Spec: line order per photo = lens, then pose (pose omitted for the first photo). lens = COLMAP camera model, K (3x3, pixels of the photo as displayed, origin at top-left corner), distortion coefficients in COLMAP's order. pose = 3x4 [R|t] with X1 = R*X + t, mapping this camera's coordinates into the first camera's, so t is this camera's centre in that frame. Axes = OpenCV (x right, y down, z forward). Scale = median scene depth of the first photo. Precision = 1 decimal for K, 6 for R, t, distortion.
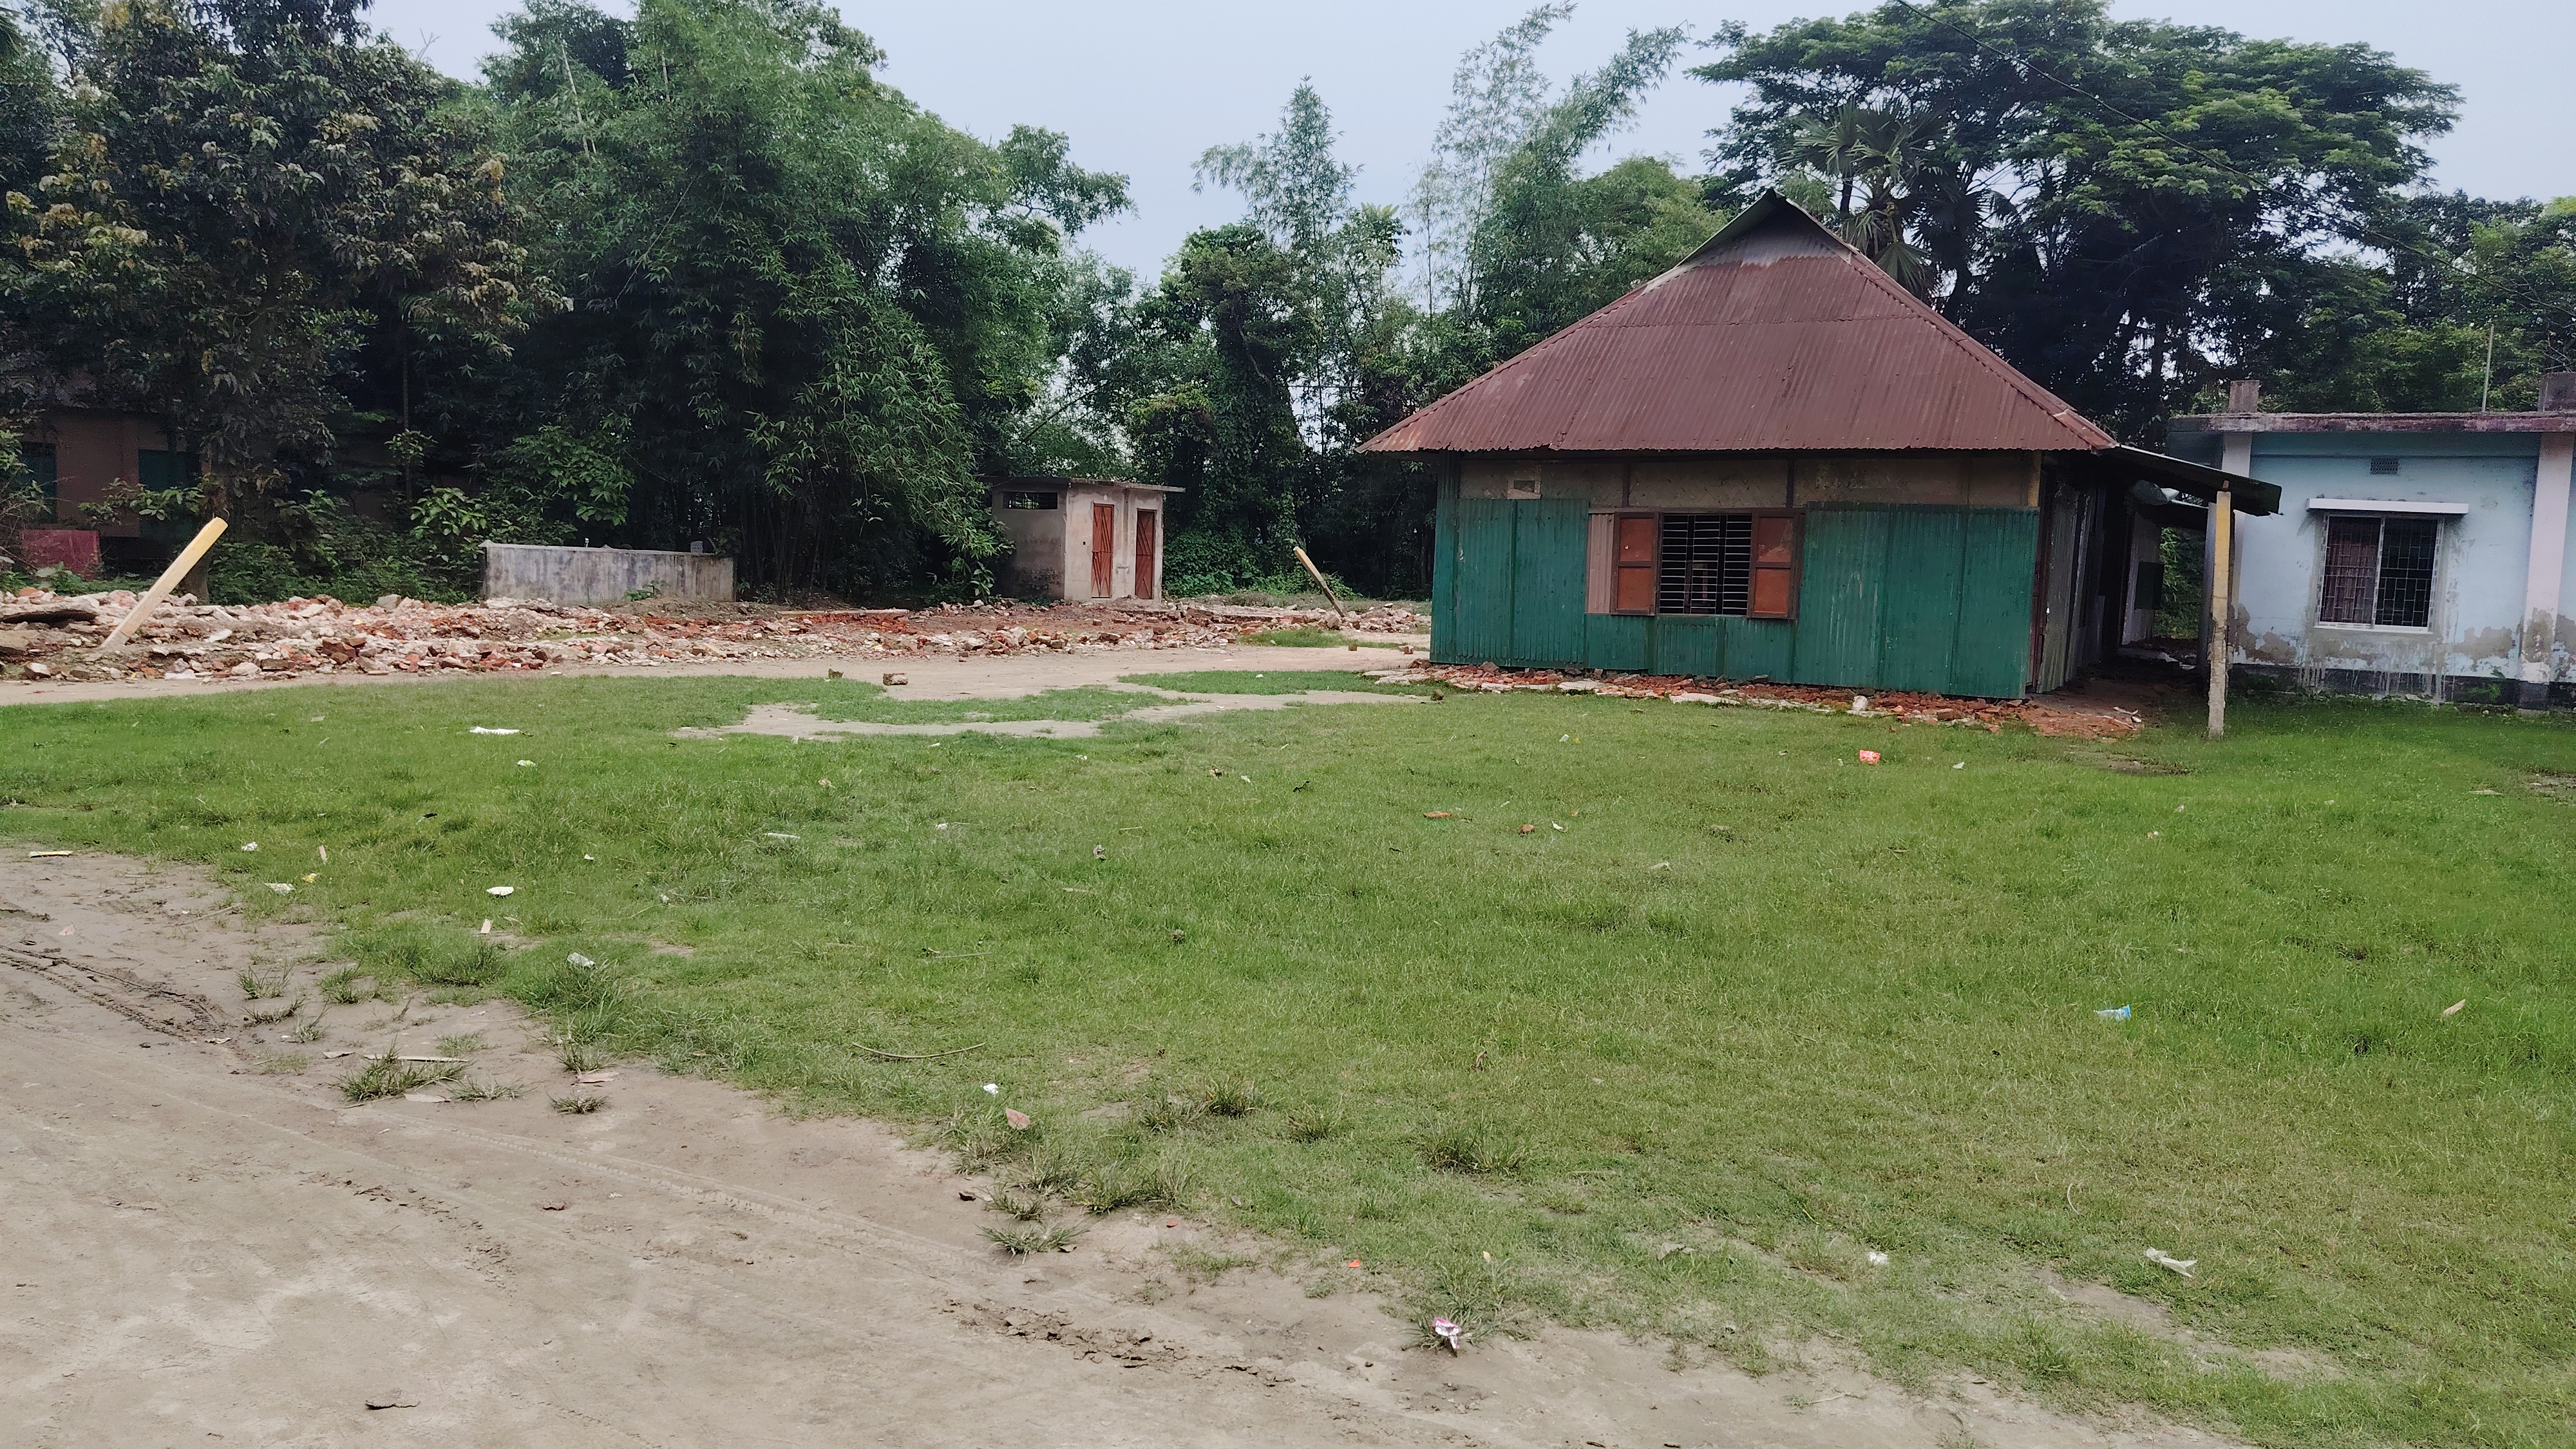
lens RADIAL K [[1776.9, 0, 1225.2], [0, 1776.9, 736.2], [0, 0, 1]] dist [0.002633, -0.030463]
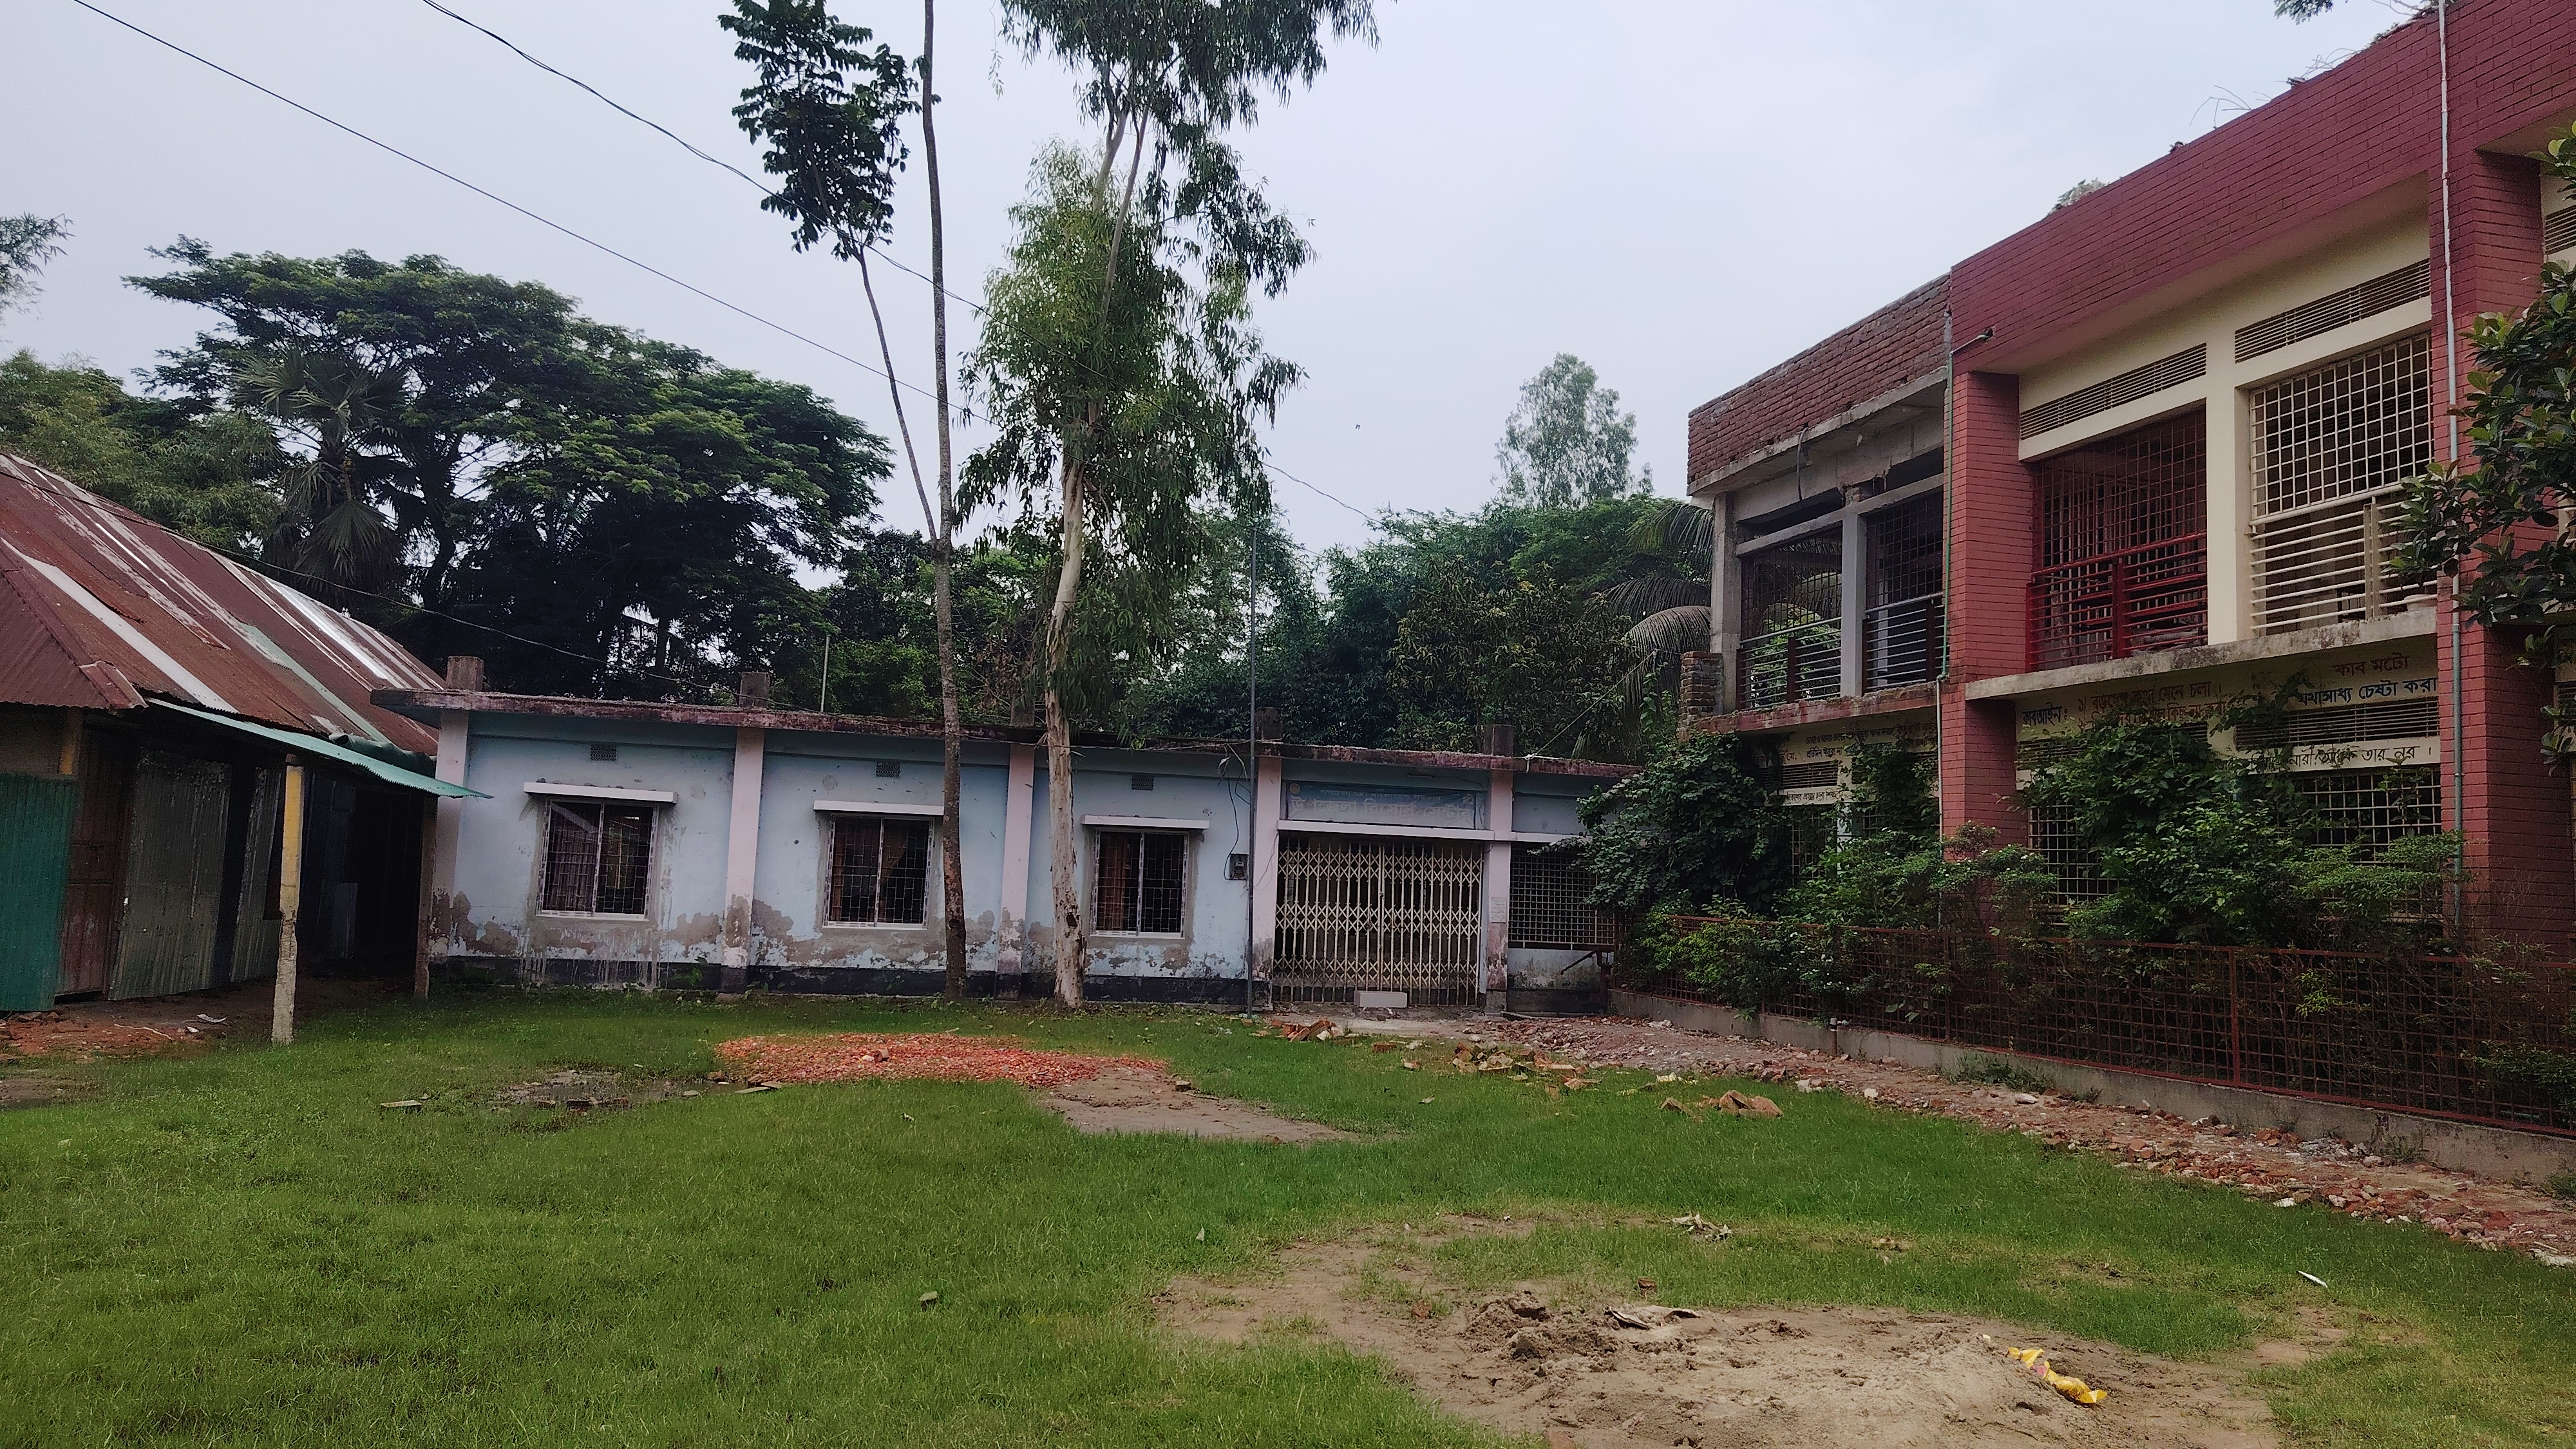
lens RADIAL K [[1777.6, 0, 1307.6], [0, 1777.6, 723.0], [0, 0, 1]] dist [0.087375, -0.137746]
pose [[0.725815, 0.062910, 0.685007, 0.245934], [0.051335, 0.988079, -0.145136, -0.001901], [-0.685971, 0.140507, 0.713934, 0.003017]]
